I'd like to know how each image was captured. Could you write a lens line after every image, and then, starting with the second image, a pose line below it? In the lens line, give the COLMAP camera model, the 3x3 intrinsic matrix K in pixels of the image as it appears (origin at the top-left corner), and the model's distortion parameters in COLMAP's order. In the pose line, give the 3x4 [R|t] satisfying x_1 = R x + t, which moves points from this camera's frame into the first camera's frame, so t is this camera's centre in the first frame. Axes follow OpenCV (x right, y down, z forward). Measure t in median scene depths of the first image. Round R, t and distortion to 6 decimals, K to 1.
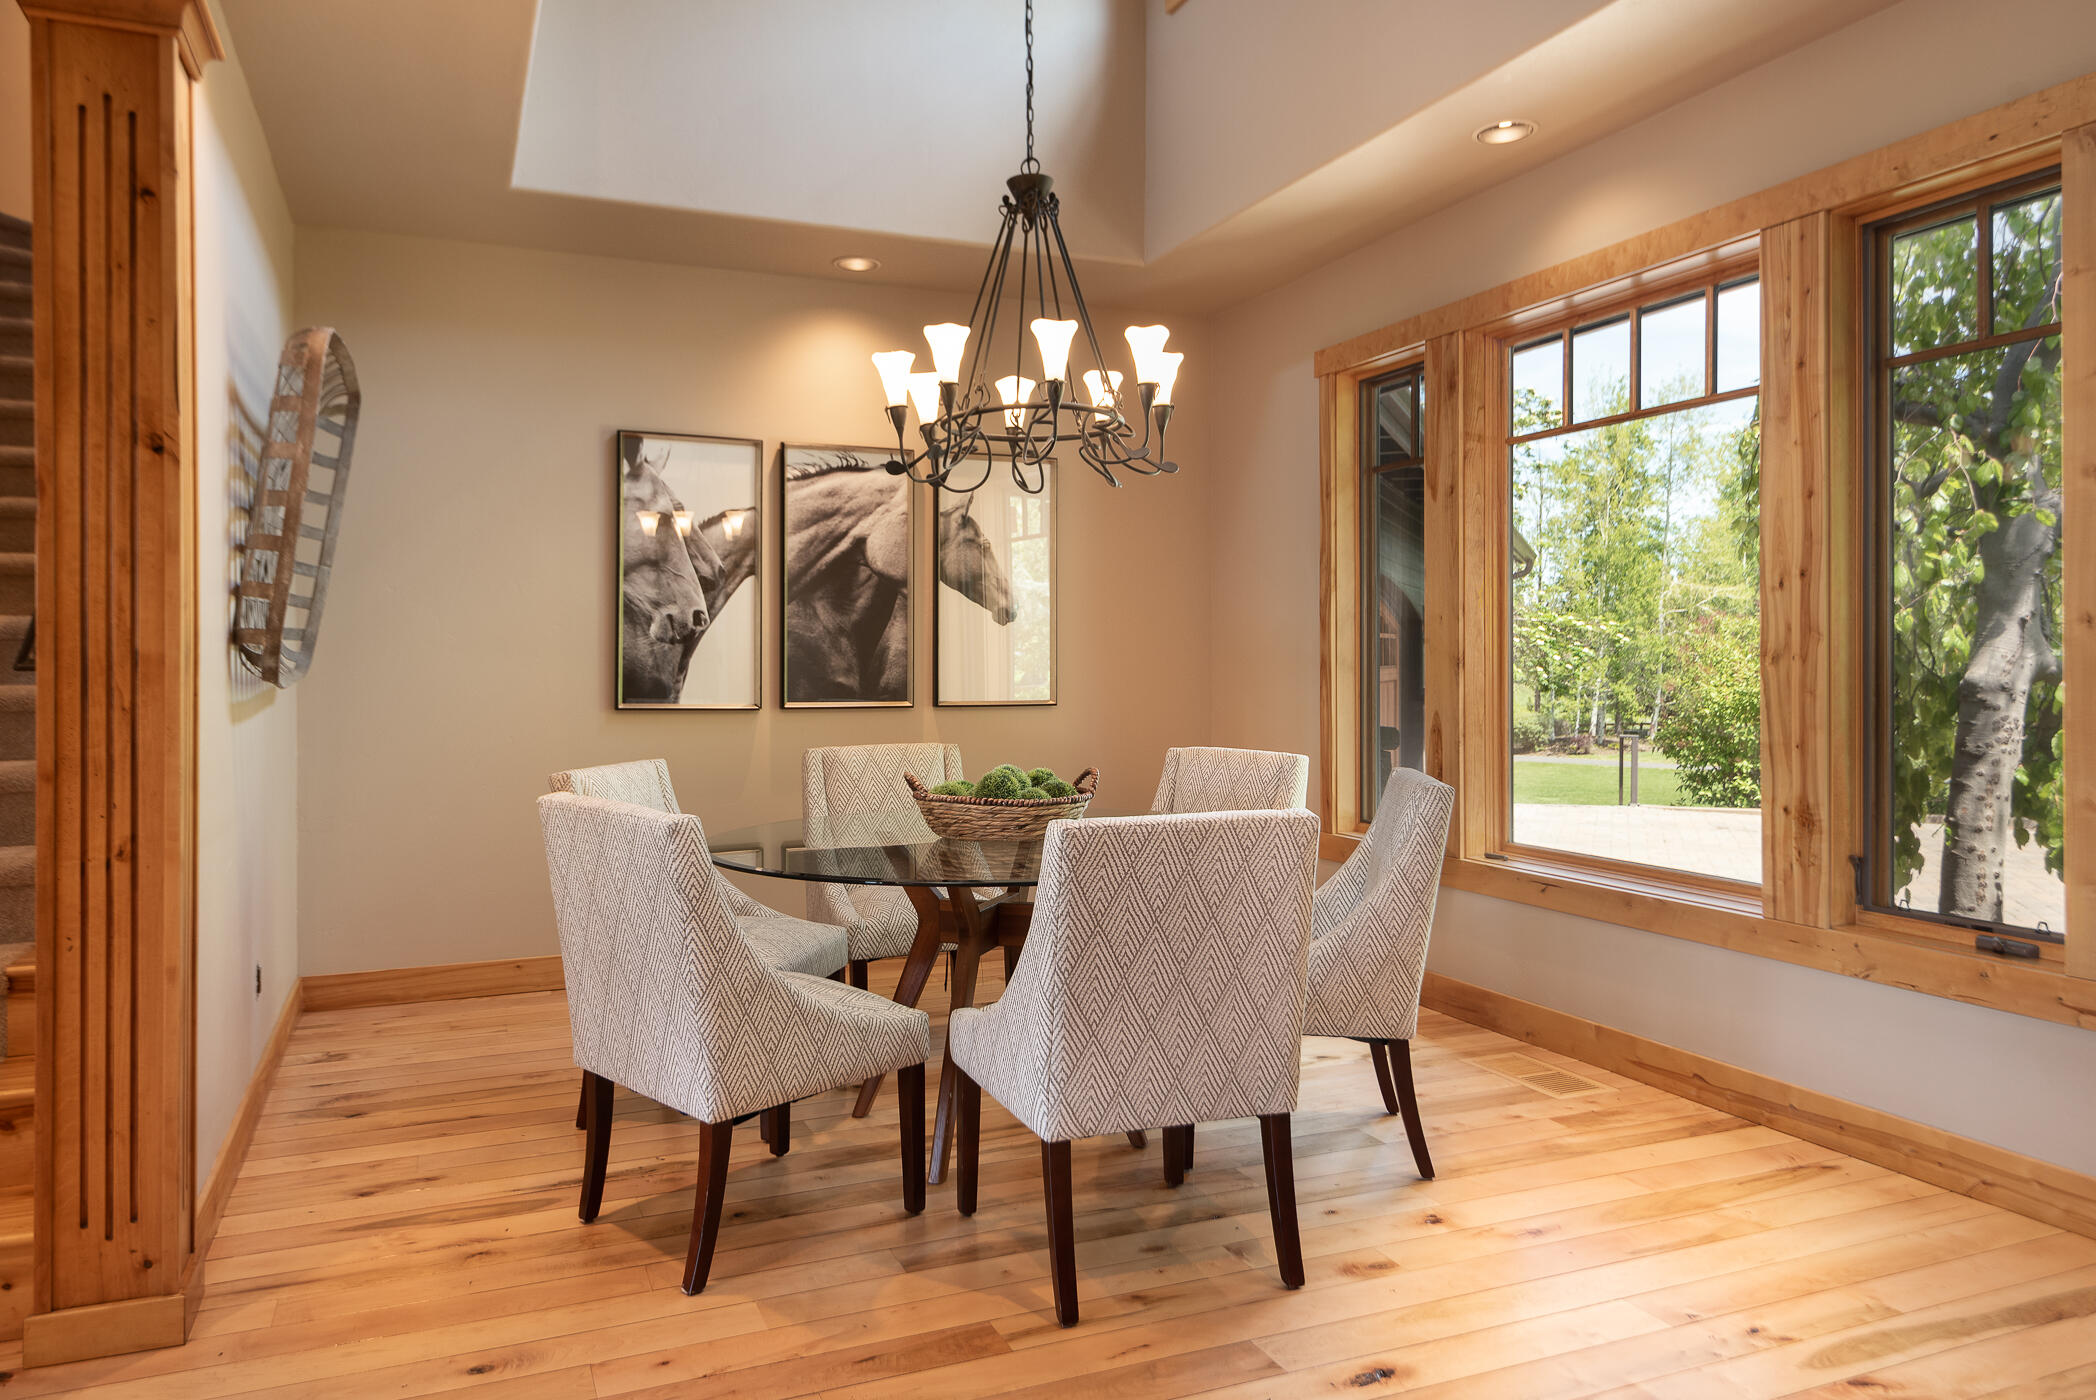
lens RADIAL K [[1415.7, 0, 1038.9], [0, 1415.7, 654.8], [0, 0, 1]] dist [0.052055, 0.000748]
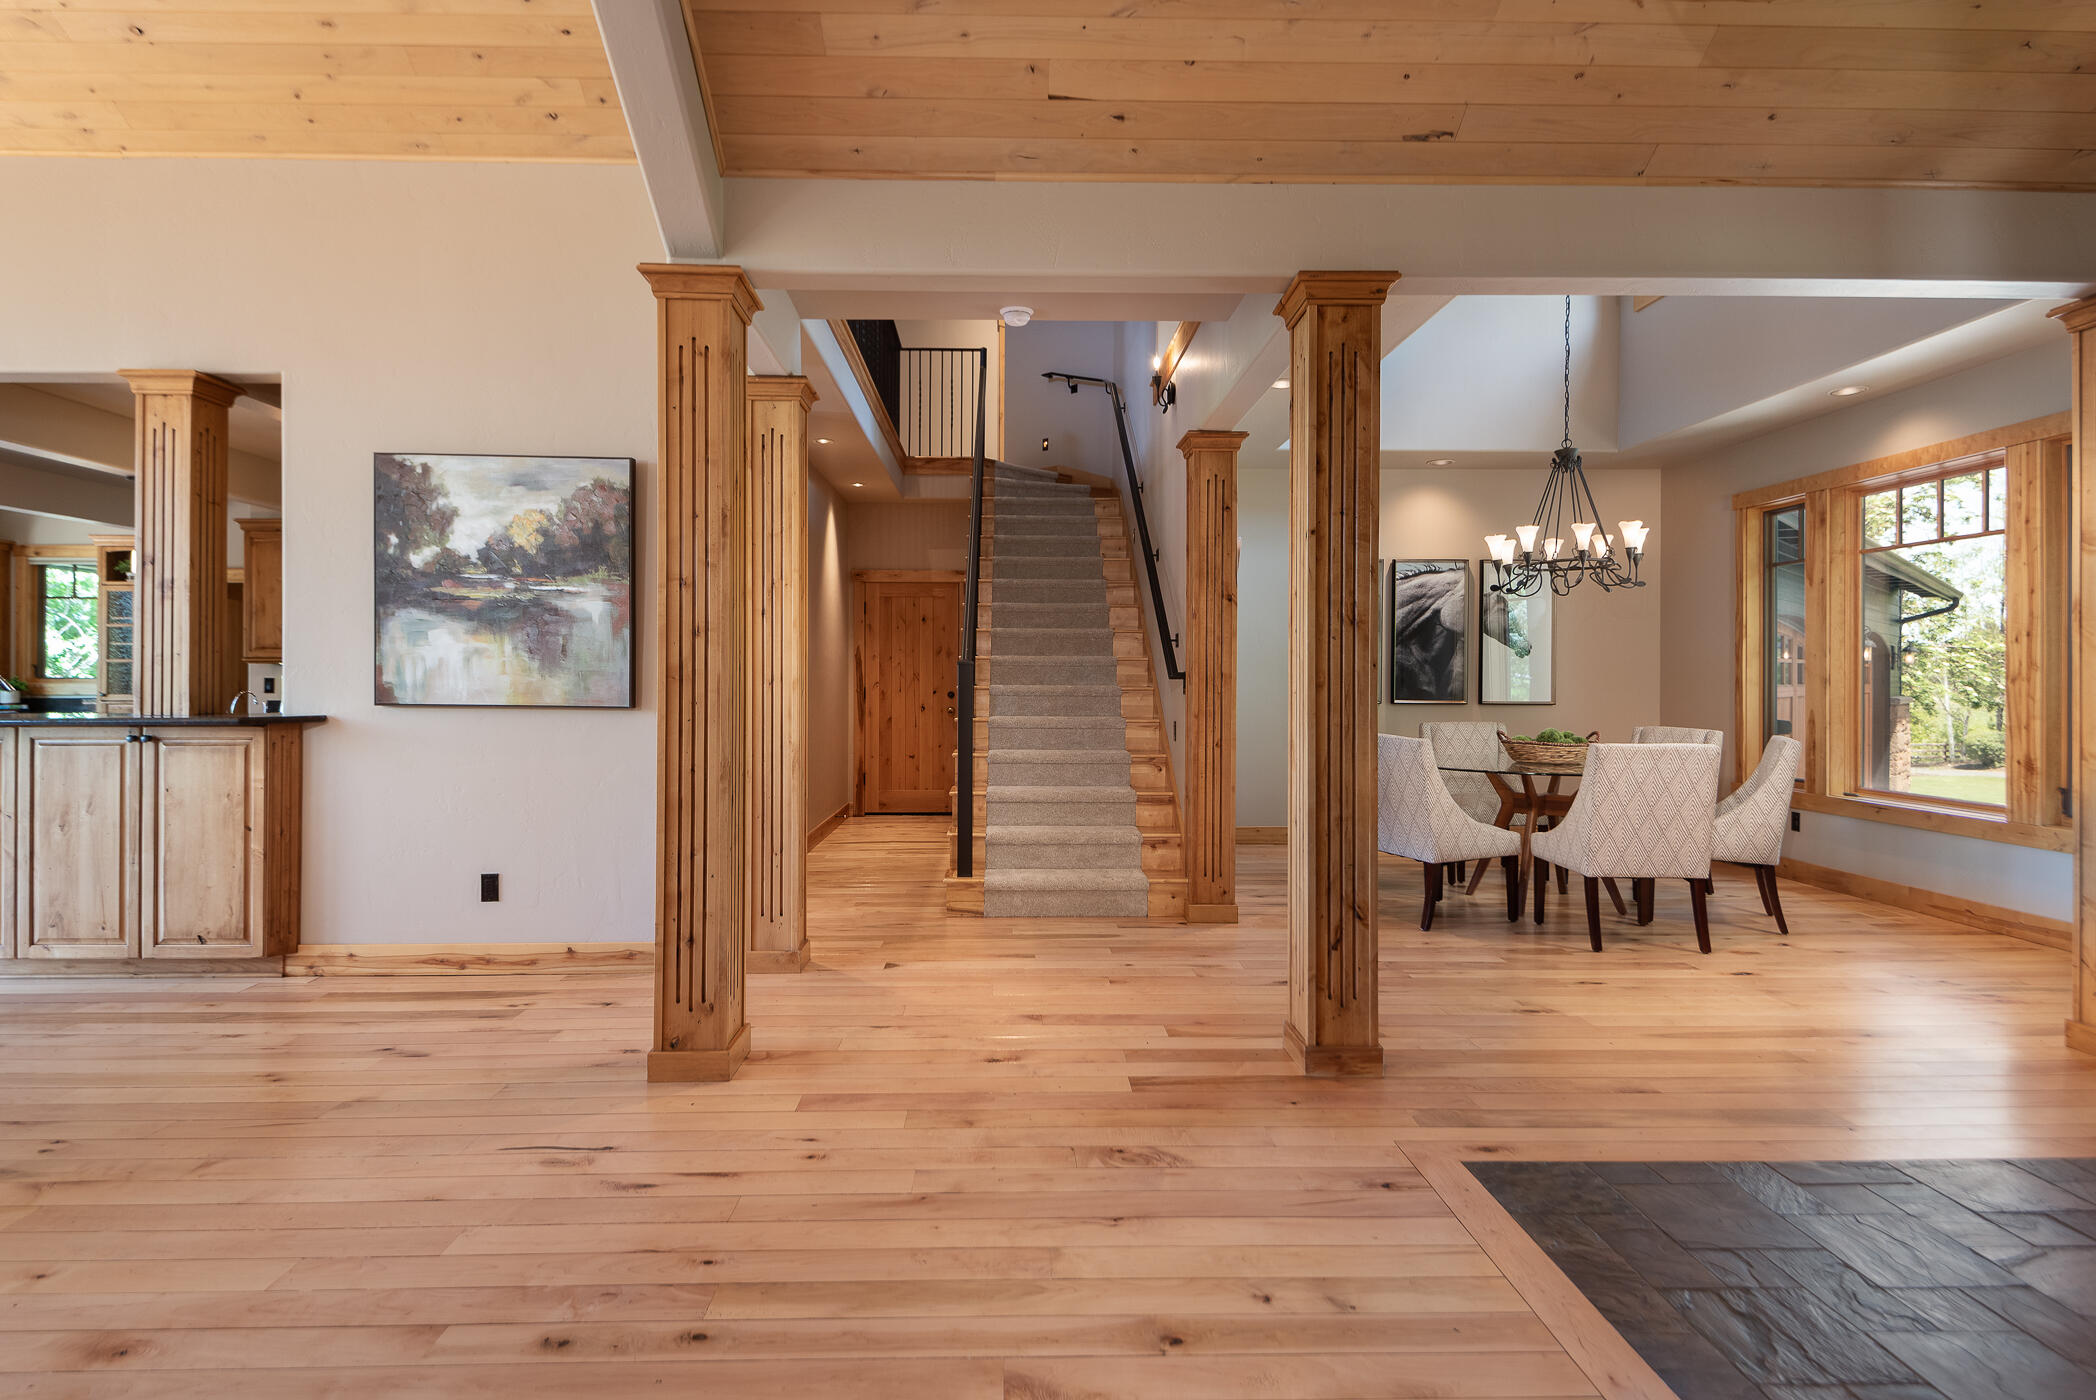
lens RADIAL K [[1112.9, 0, 1018.6], [0, 1112.9, 672.8], [0, 0, 1]] dist [0.006045, -0.007009]
pose [[0.923689, 0.005106, -0.383109, -0.102156], [-0.005044, 0.999987, 0.001164, -0.001914], [0.383110, 0.000857, 0.923702, -0.699482]]
